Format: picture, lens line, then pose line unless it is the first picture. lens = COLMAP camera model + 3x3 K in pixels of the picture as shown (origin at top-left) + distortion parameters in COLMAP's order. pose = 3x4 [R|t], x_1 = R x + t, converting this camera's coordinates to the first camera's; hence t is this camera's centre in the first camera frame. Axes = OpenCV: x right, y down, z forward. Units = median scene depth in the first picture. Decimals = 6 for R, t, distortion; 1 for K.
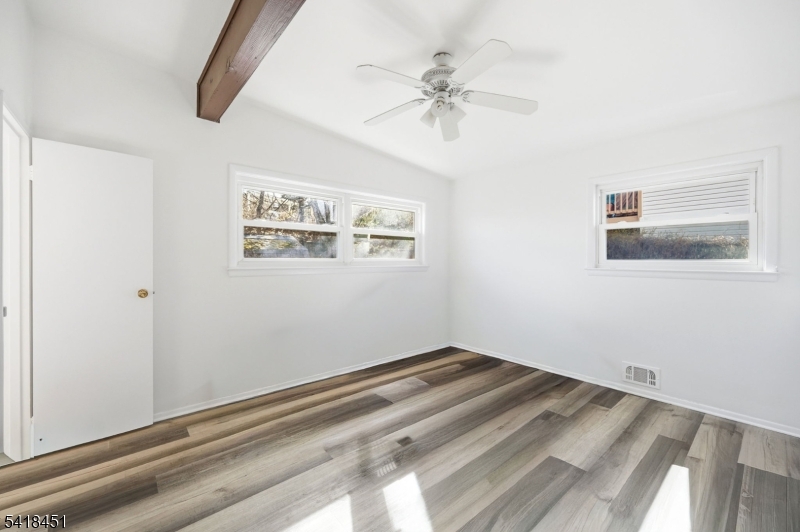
lens RADIAL K [[322.7, 0, 391.8], [0, 322.7, 264.4], [0, 0, 1]] dist [0.004179, 0.000218]
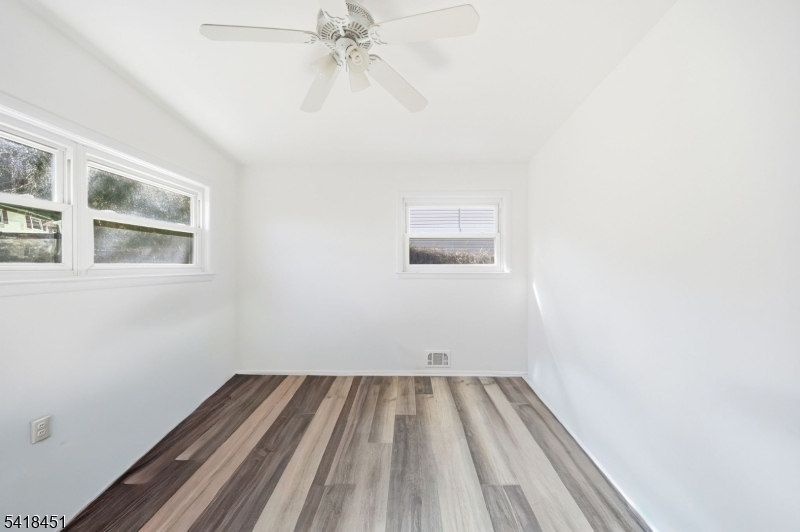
lens RADIAL K [[322.7, 0, 405.6], [0, 322.7, 266.4], [0, 0, 1]] dist [0.004179, 0.000218]
pose [[0.665986, -0.006358, 0.745937, -0.199842], [0.013038, 0.999910, -0.003117, -0.004859], [-0.745851, 0.011802, 0.666009, 0.250586]]
